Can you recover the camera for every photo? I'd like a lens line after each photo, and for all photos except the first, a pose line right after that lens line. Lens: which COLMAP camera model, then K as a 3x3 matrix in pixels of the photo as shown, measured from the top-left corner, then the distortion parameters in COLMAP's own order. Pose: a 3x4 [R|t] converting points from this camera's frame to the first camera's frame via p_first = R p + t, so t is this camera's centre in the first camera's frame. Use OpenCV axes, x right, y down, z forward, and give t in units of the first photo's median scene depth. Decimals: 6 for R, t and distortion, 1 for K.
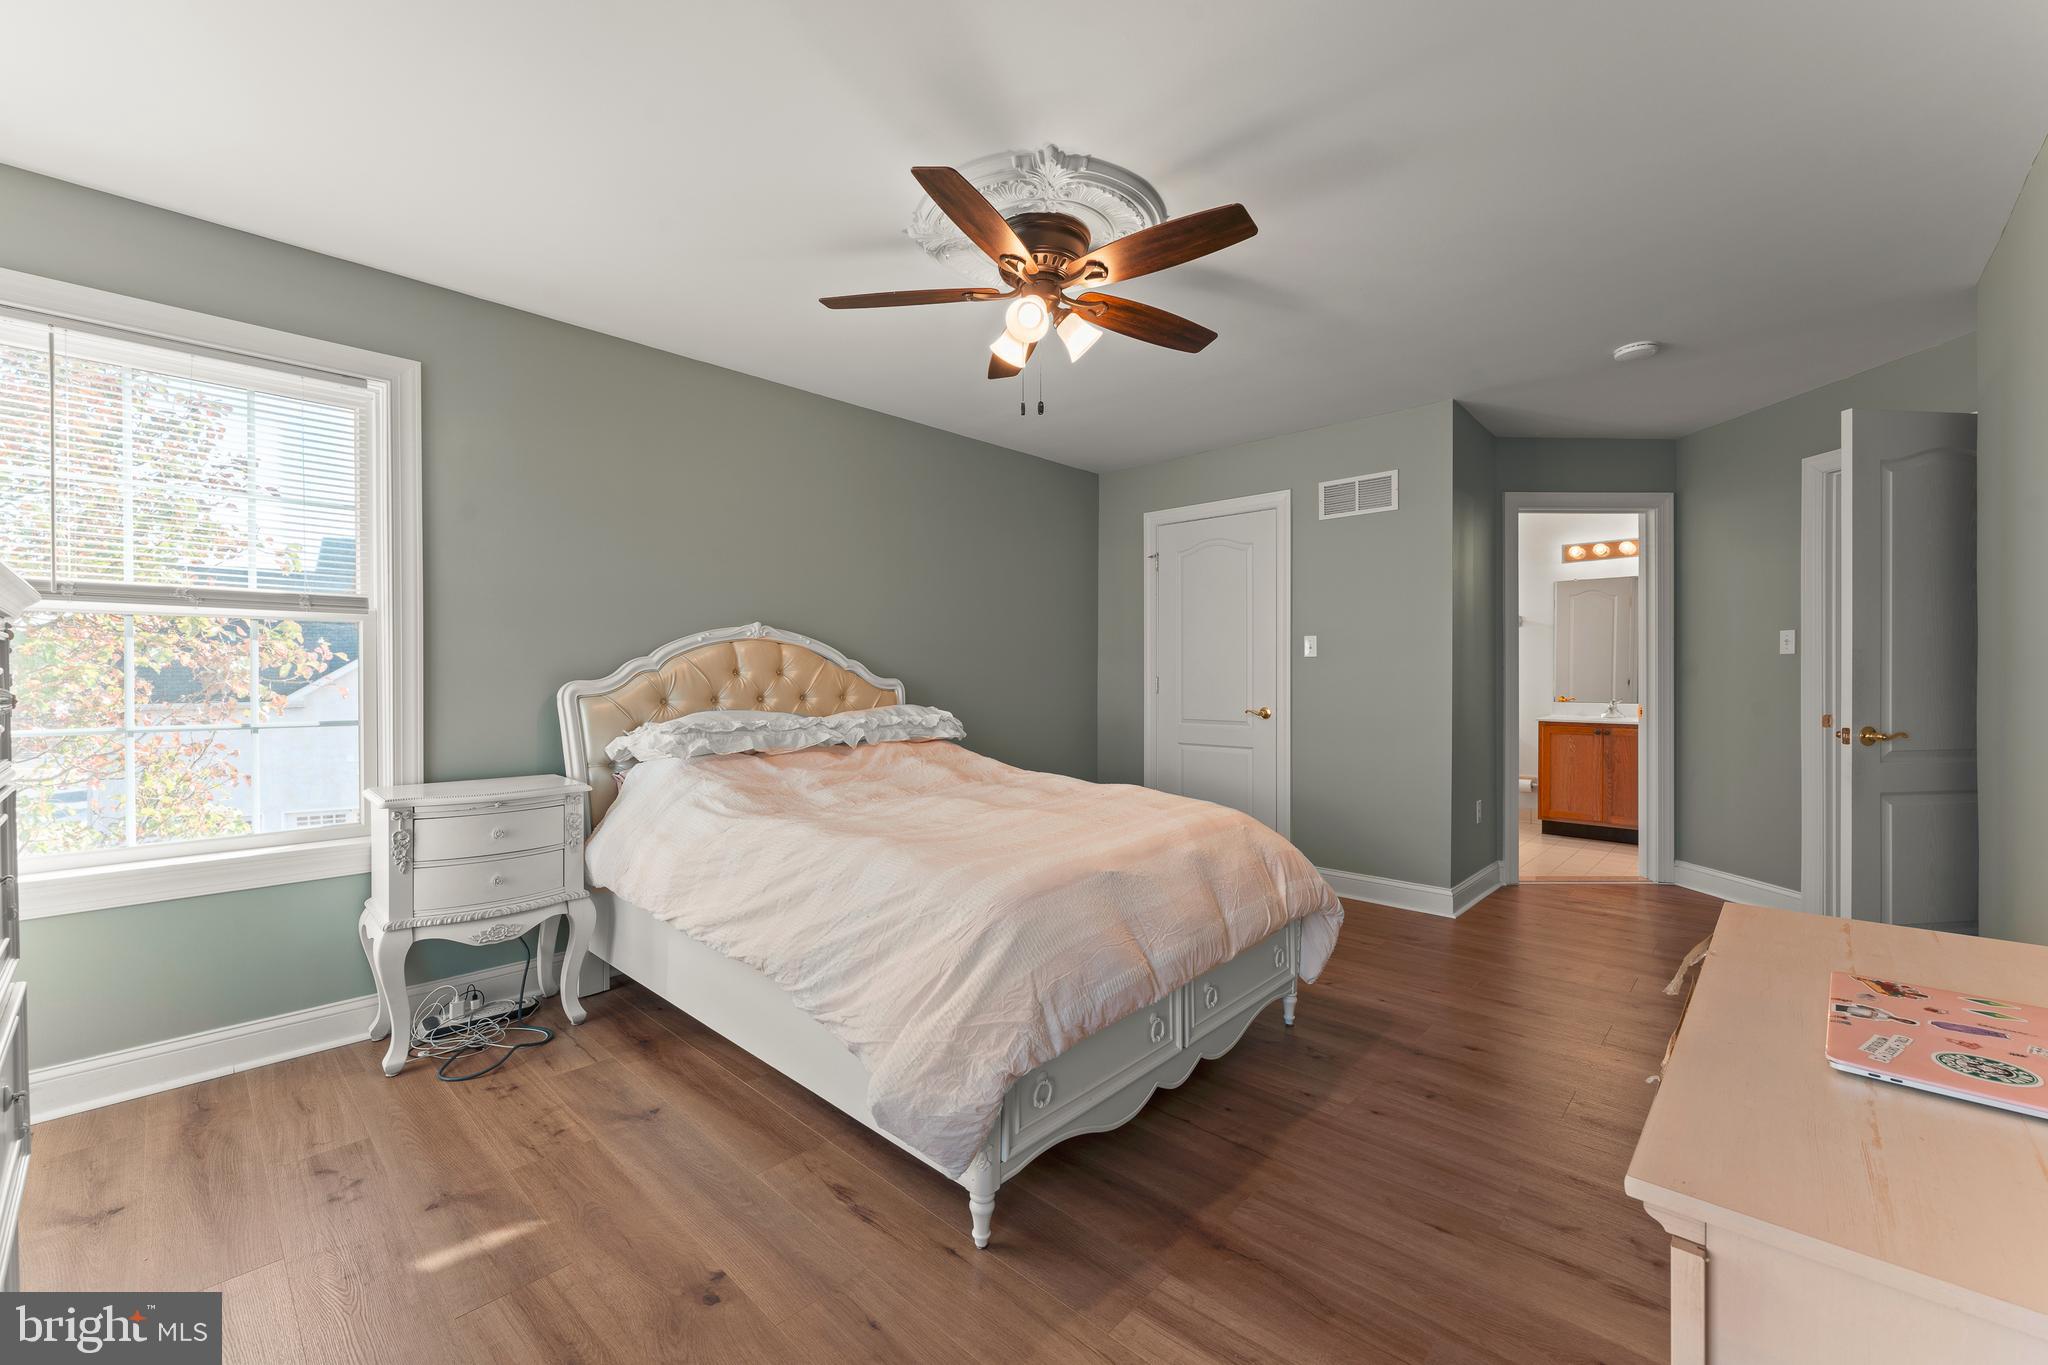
lens RADIAL K [[833.2, 0, 1012.2], [0, 833.2, 689.0], [0, 0, 1]] dist [-0.001795, -0.000304]
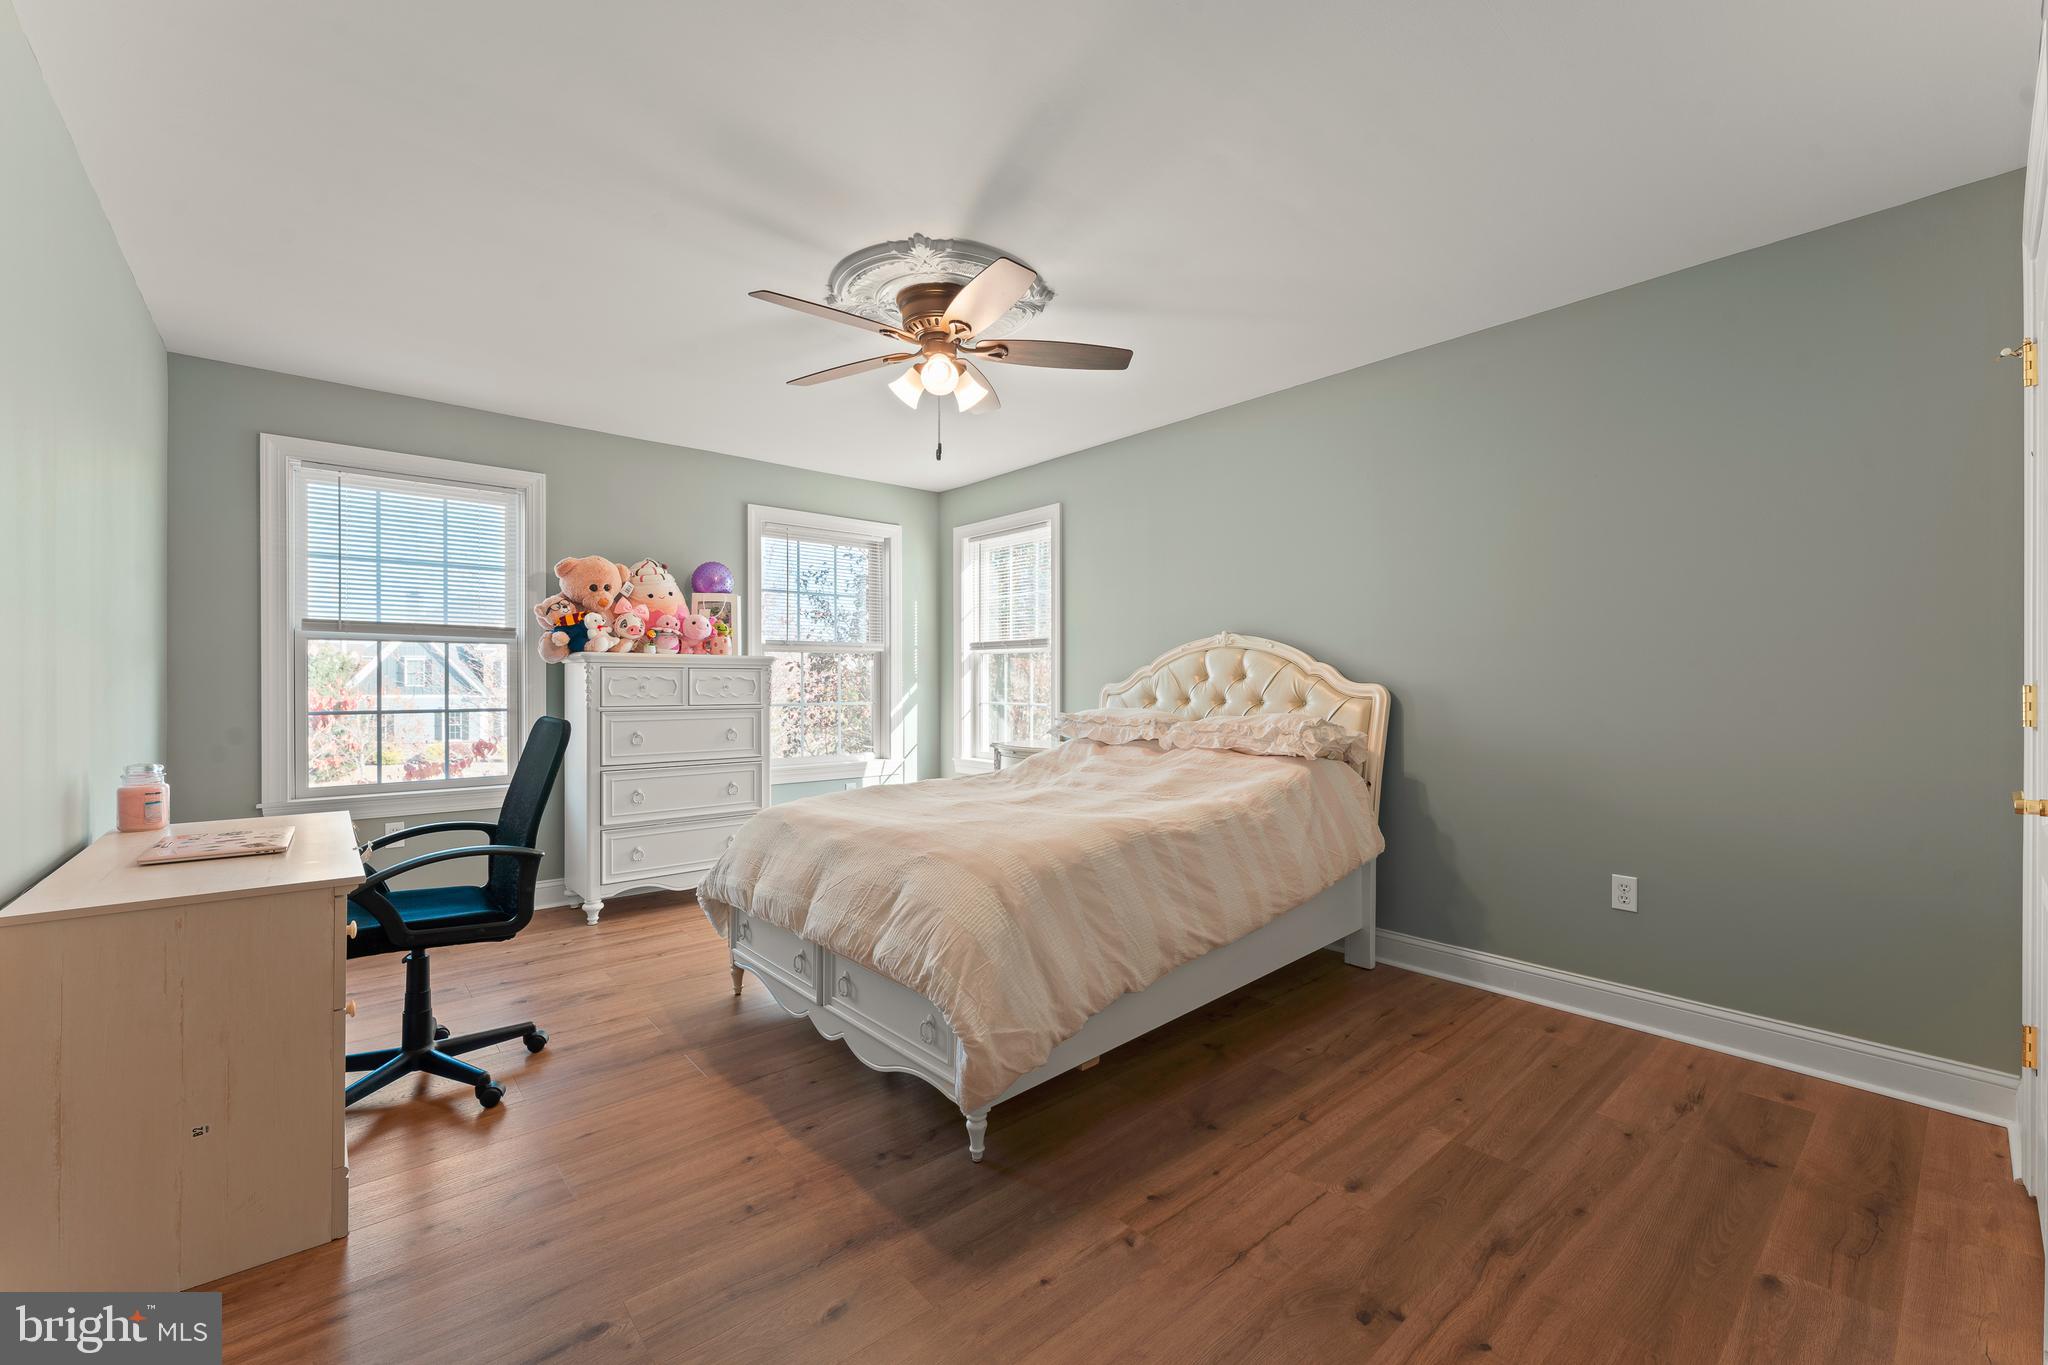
lens RADIAL K [[833.2, 0, 1012.3], [0, 833.2, 672.8], [0, 0, 1]] dist [-0.001795, -0.000304]
pose [[-0.110672, -0.003552, -0.993851, 0.808385], [-0.012562, 0.999919, -0.002175, -0.019647], [0.993778, 0.012244, -0.110707, 0.845102]]
